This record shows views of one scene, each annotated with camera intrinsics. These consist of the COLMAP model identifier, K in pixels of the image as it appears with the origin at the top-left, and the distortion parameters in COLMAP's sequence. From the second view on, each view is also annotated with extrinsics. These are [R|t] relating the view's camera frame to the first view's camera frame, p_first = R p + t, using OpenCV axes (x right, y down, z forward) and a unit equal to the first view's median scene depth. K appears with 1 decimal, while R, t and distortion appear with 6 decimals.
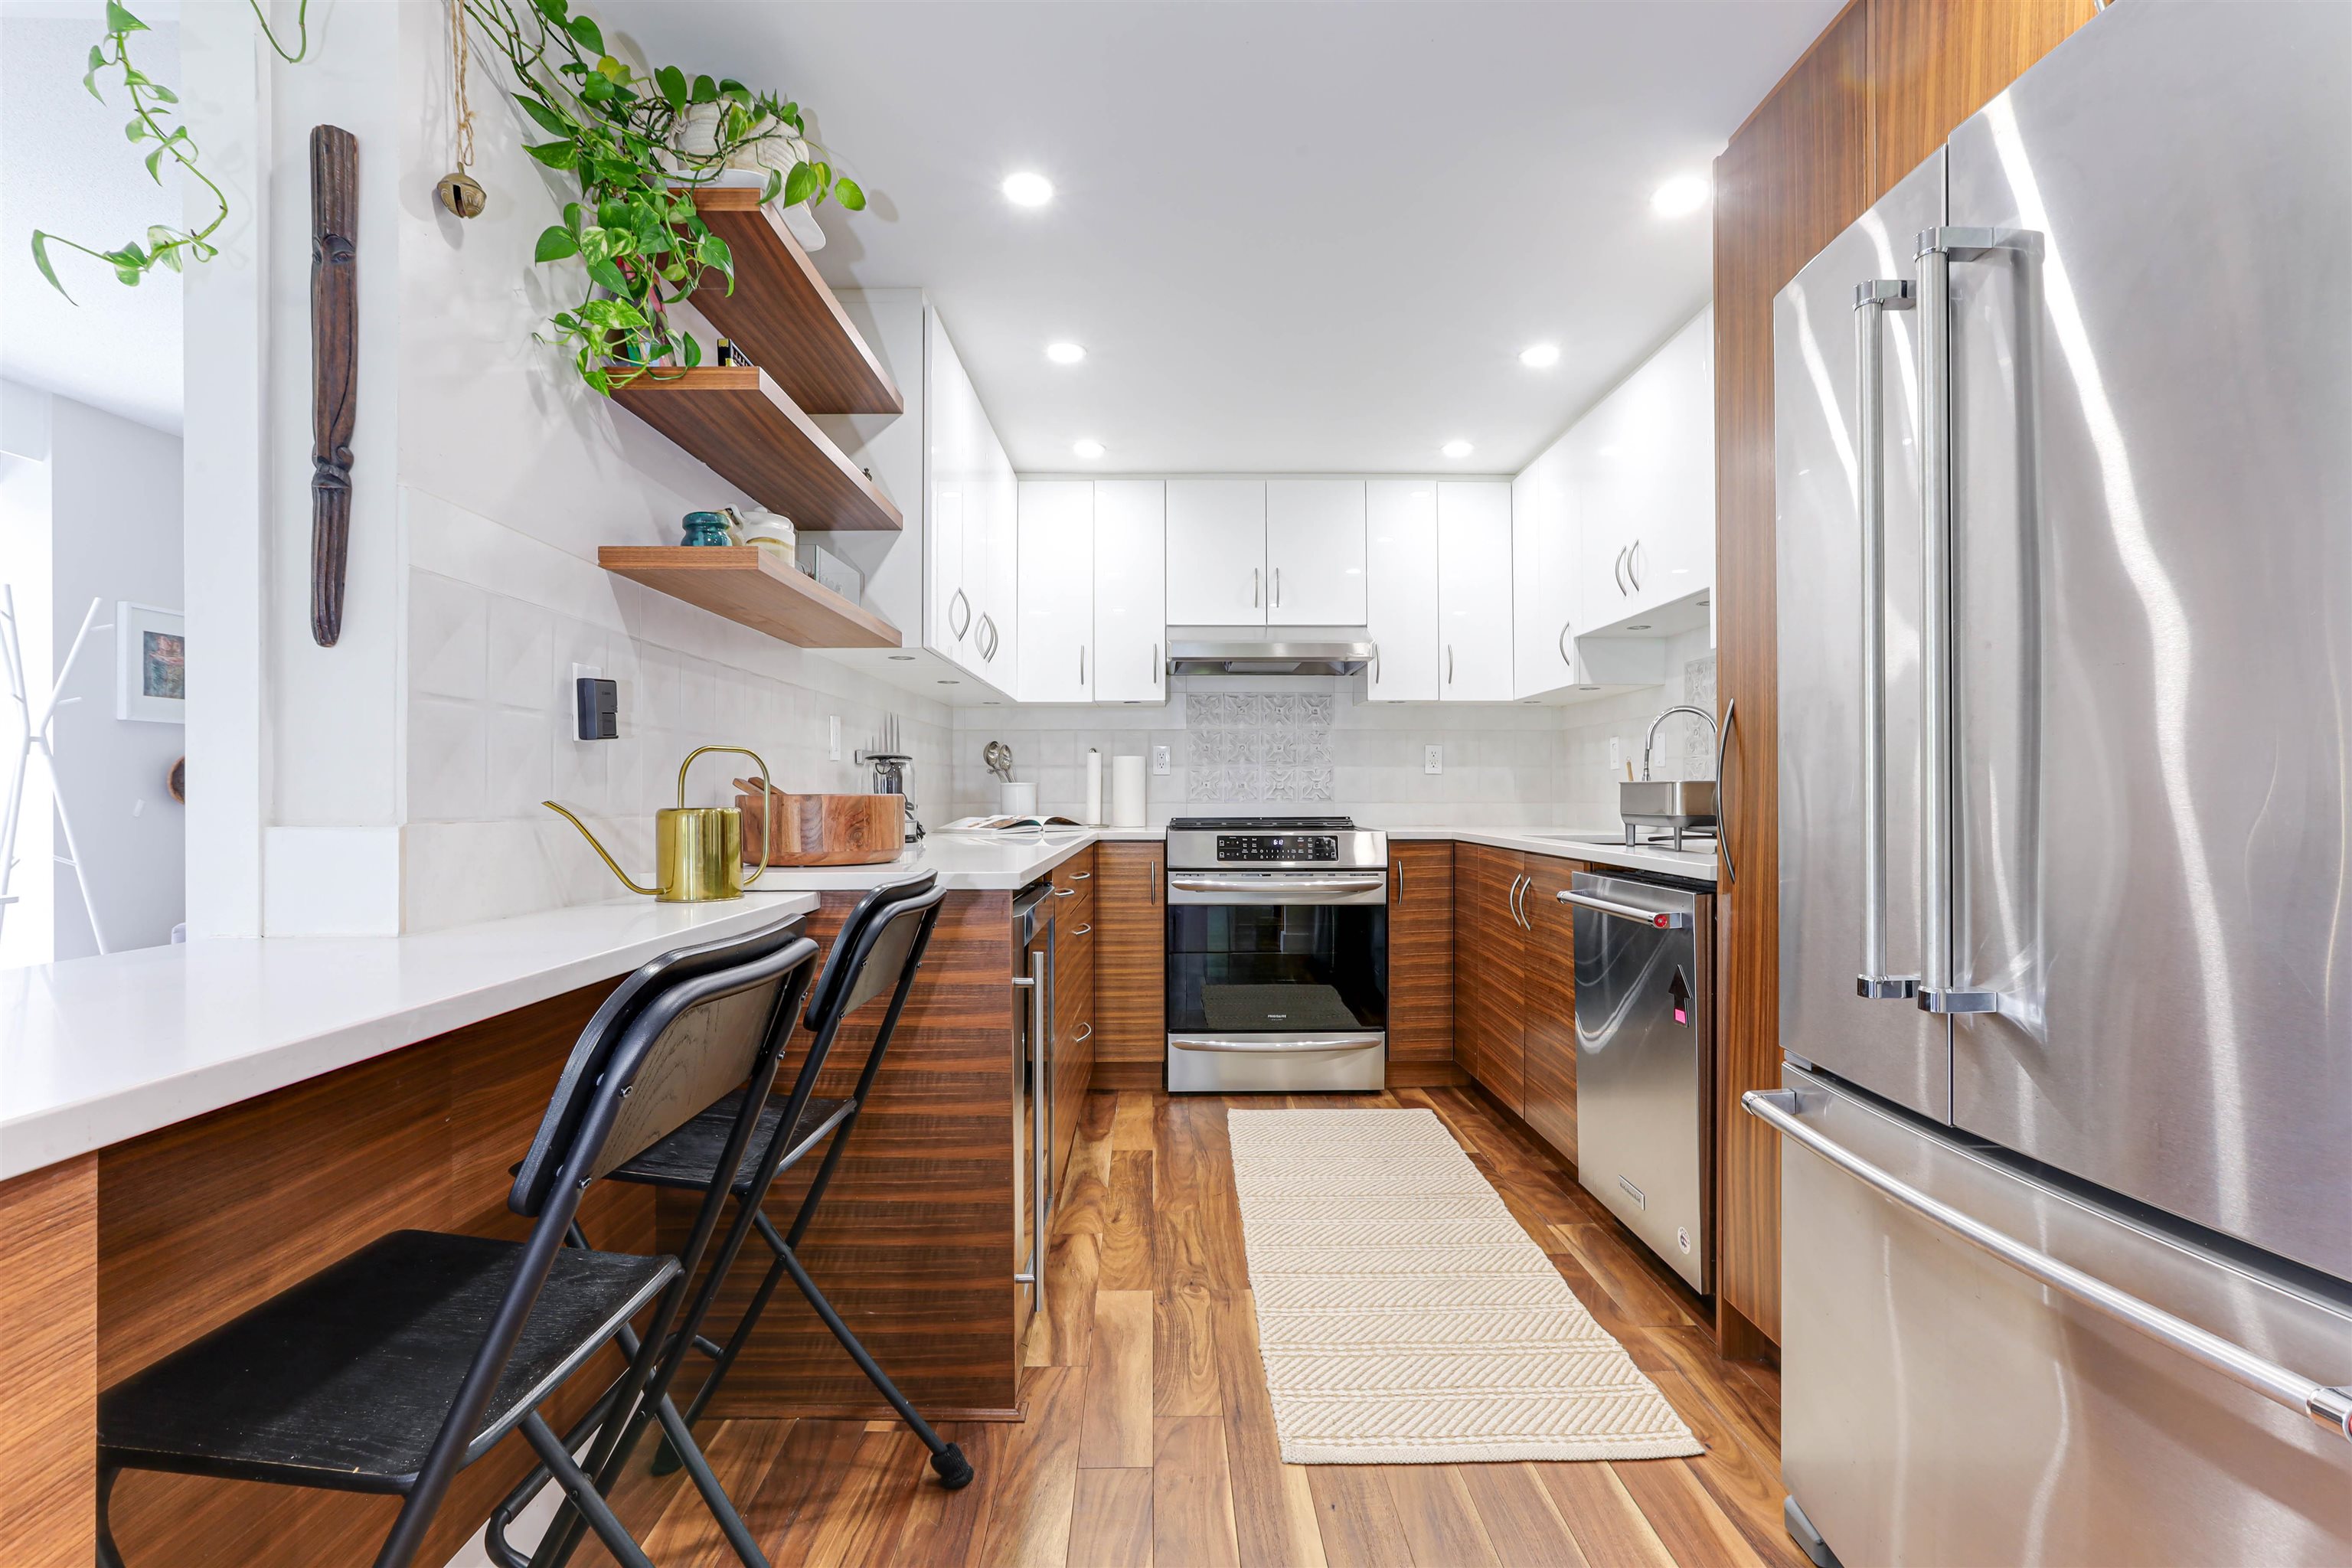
lens RADIAL K [[1064.9, 0, 1186.1], [0, 1064.9, 791.2], [0, 0, 1]] dist [-0.033708, 0.017493]
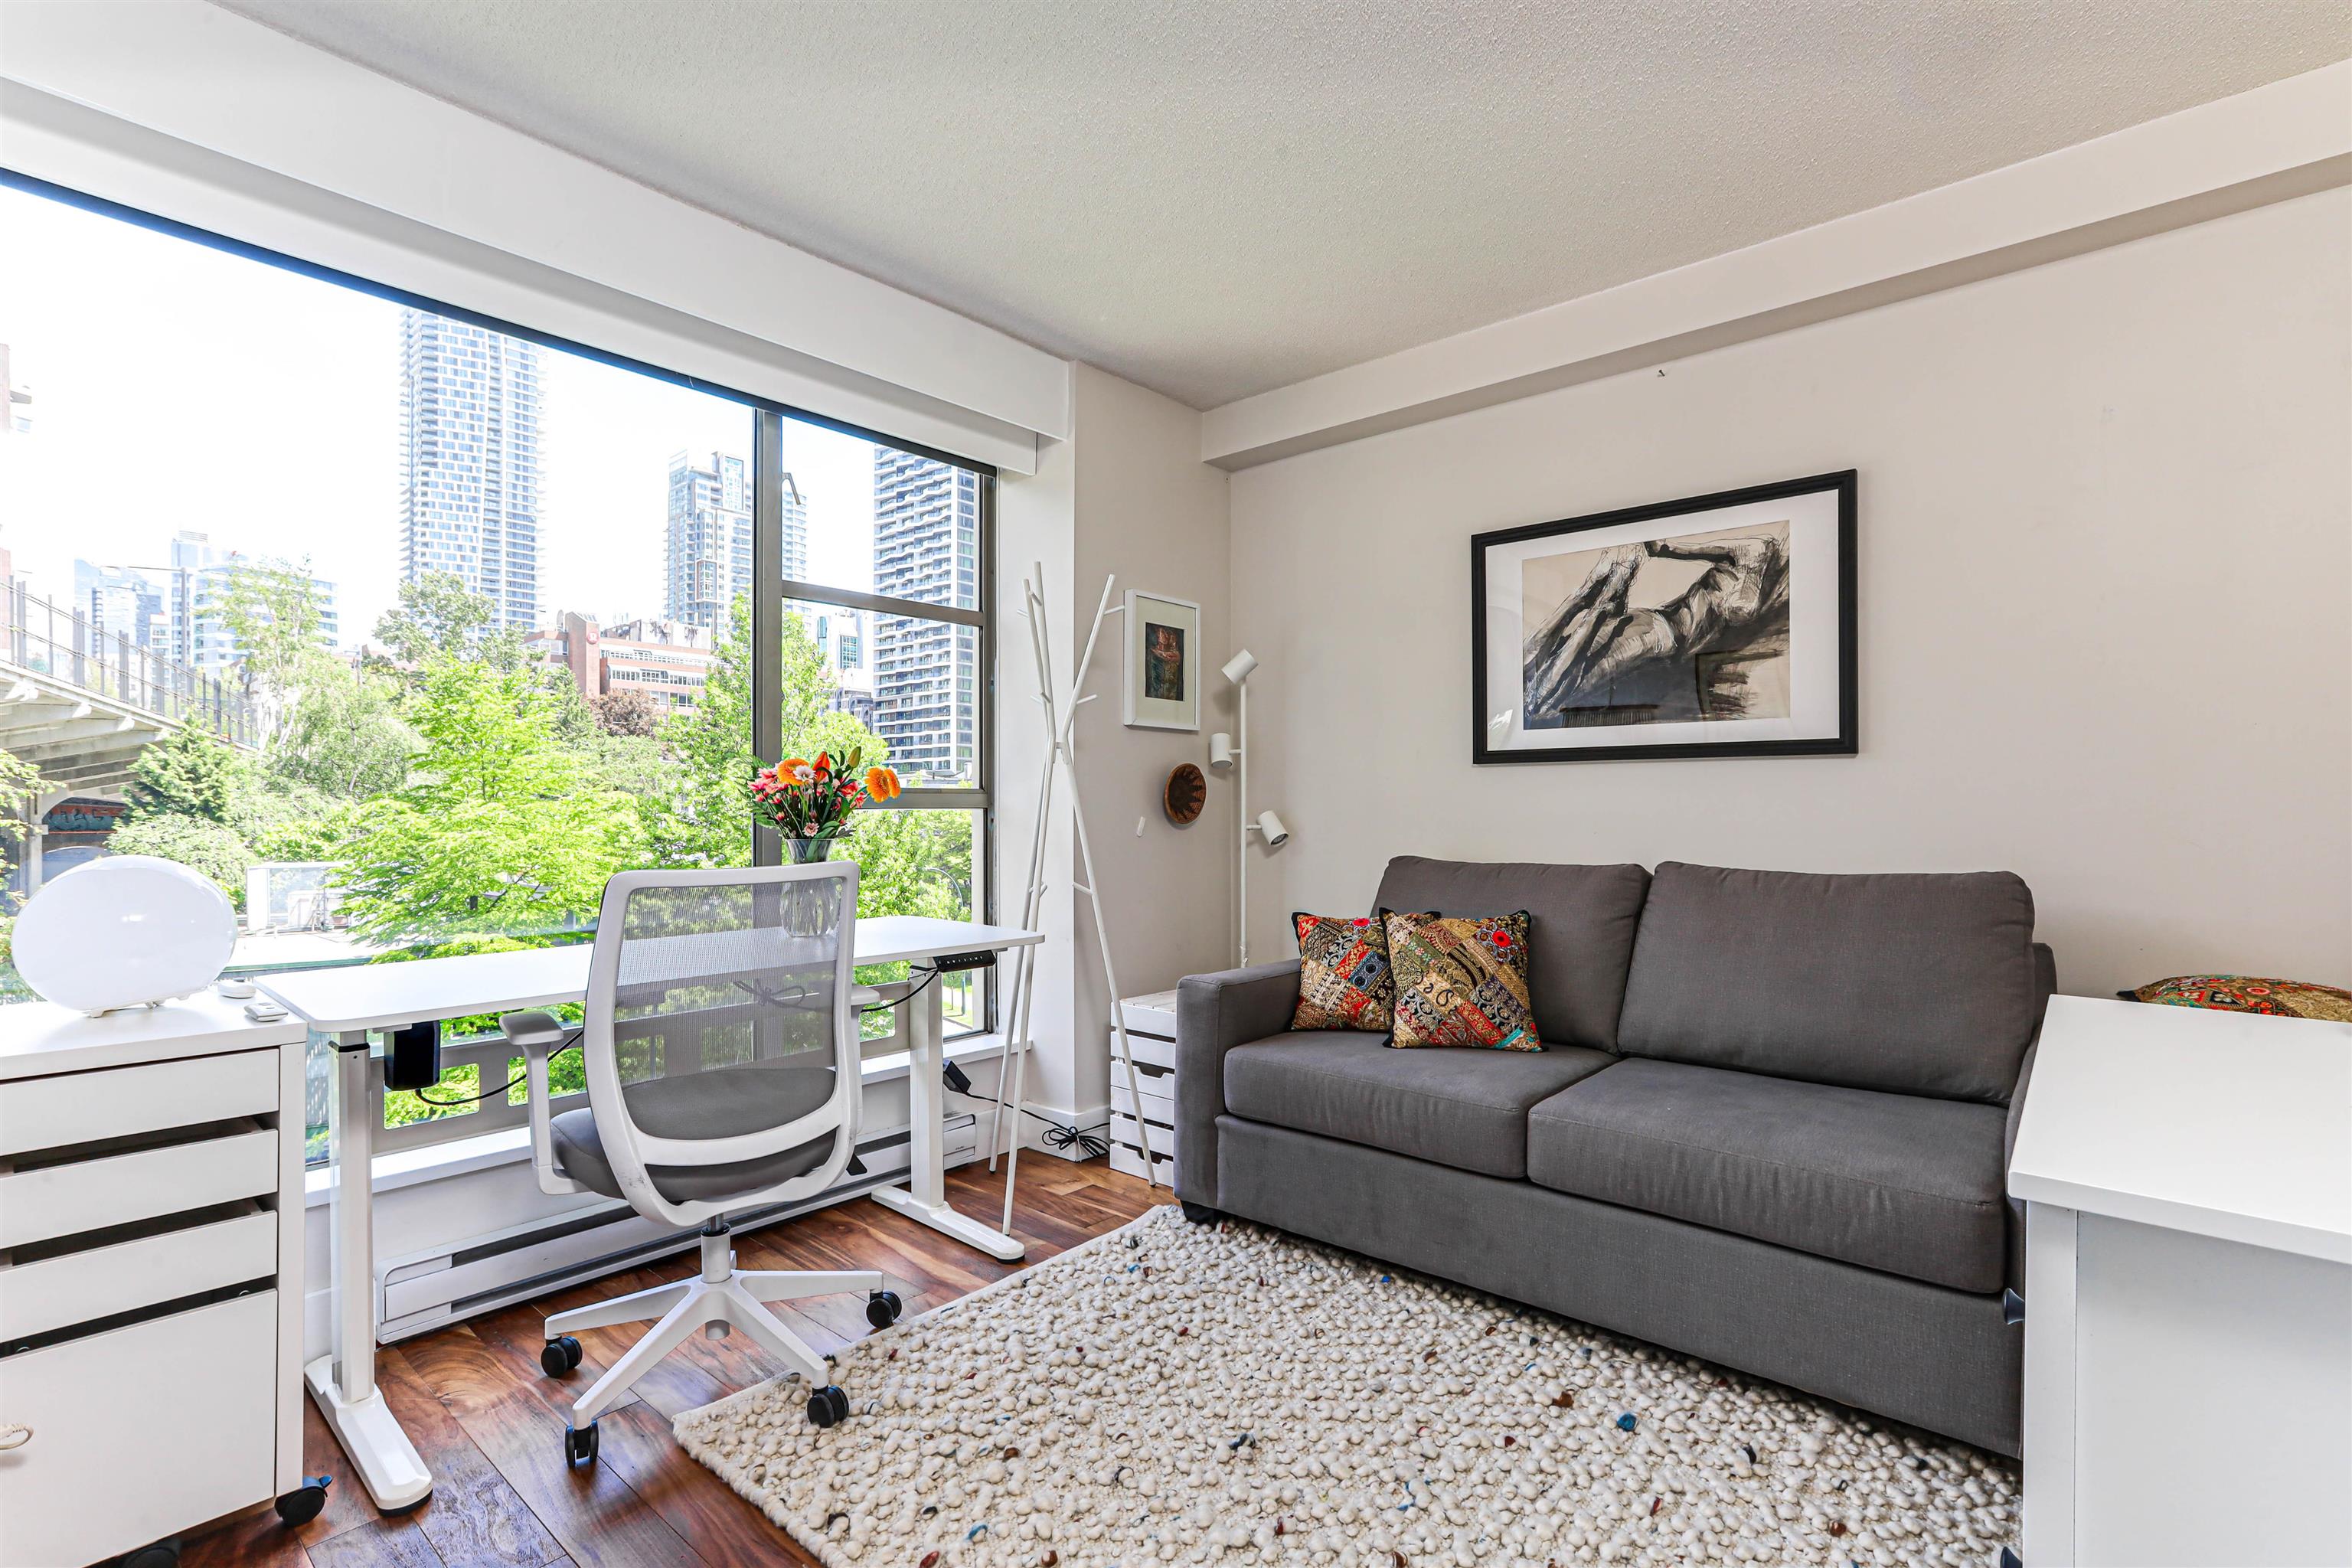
lens RADIAL K [[1082.2, 0, 1188.9], [0, 1082.2, 806.5], [0, 0, 1]] dist [-0.038735, 0.019375]
pose [[0.748718, 0.000101, -0.662888, -0.391371], [-0.002052, 0.999996, -0.002165, 0.001985], [0.662885, 0.002981, 0.748715, 0.369427]]
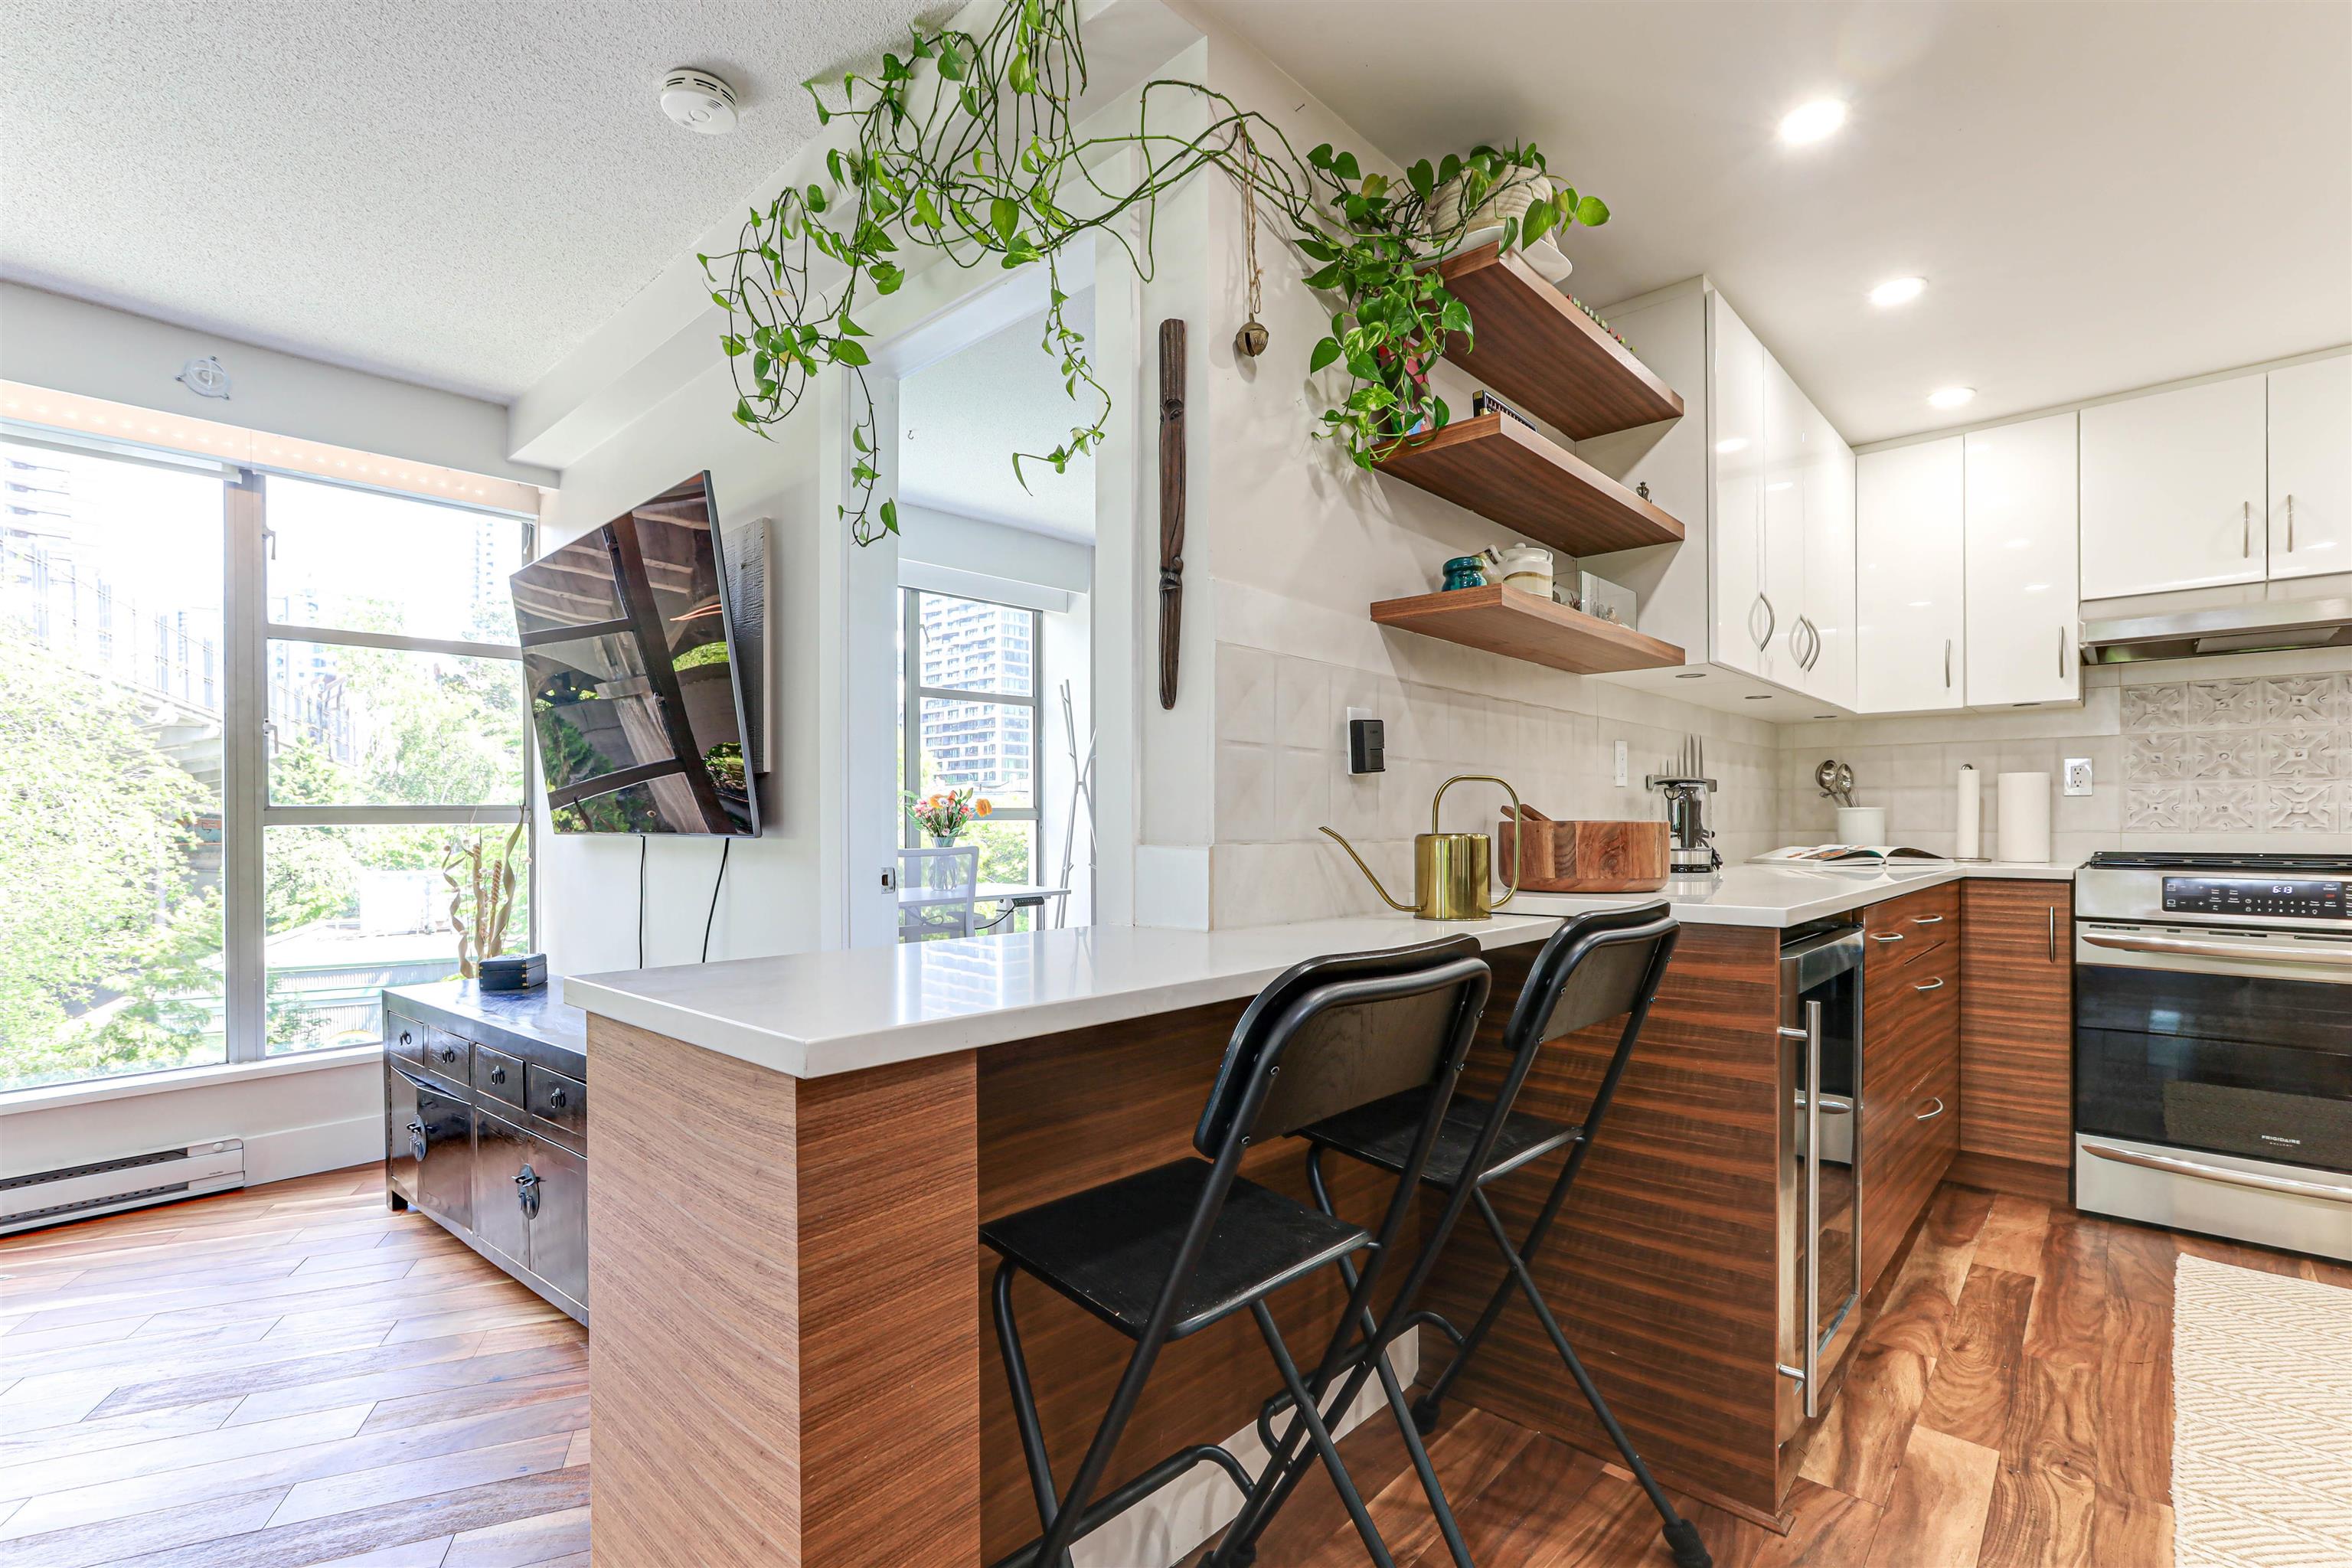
lens RADIAL K [[1064.7, 0, 1191.6], [0, 1064.7, 818.9], [0, 0, 1]] dist [-0.033977, 0.017057]
pose [[0.724032, -0.000512, -0.689767, 0.050649], [0.001228, 0.999999, 0.000547, 0.000445], [0.689766, -0.001244, 0.724032, 0.016401]]
